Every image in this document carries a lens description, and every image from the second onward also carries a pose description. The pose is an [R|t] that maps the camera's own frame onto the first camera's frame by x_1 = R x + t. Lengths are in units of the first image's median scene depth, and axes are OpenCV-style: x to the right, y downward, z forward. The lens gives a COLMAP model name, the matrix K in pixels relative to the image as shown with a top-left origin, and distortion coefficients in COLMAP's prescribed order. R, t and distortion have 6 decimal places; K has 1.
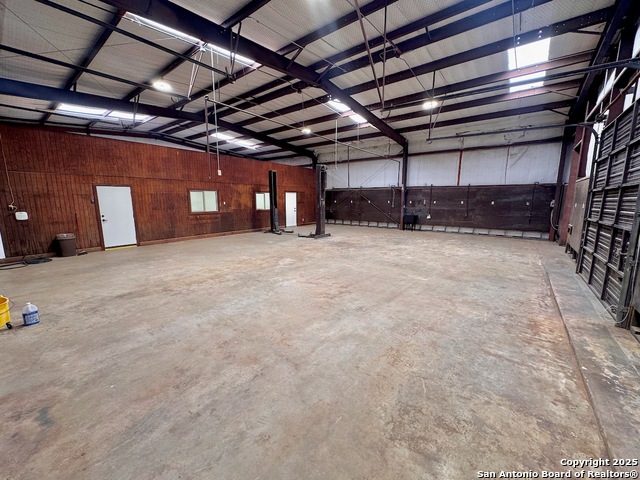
lens RADIAL K [[254.9, 0, 318.1], [0, 254.9, 238.8], [0, 0, 1]] dist [-0.002281, -0.000182]
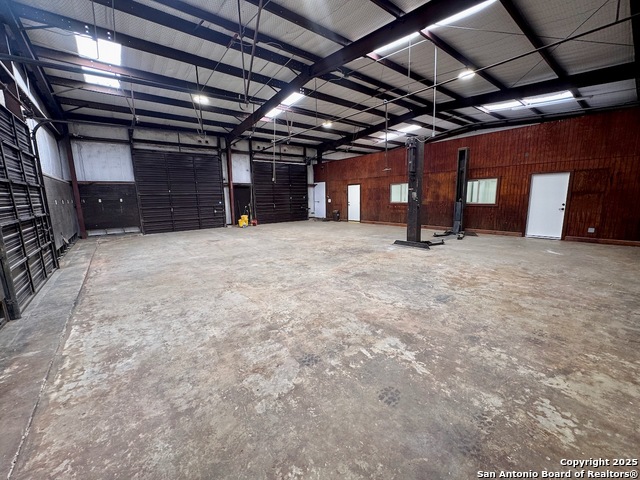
lens RADIAL K [[254.9, 0, 318.2], [0, 254.9, 239.8], [0, 0, 1]] dist [-0.002281, -0.000182]
pose [[-0.231609, 0.170311, -0.957784, 0.800166], [-0.125720, 0.971059, 0.203073, -0.144634], [0.964651, 0.167446, -0.203495, 1.011429]]
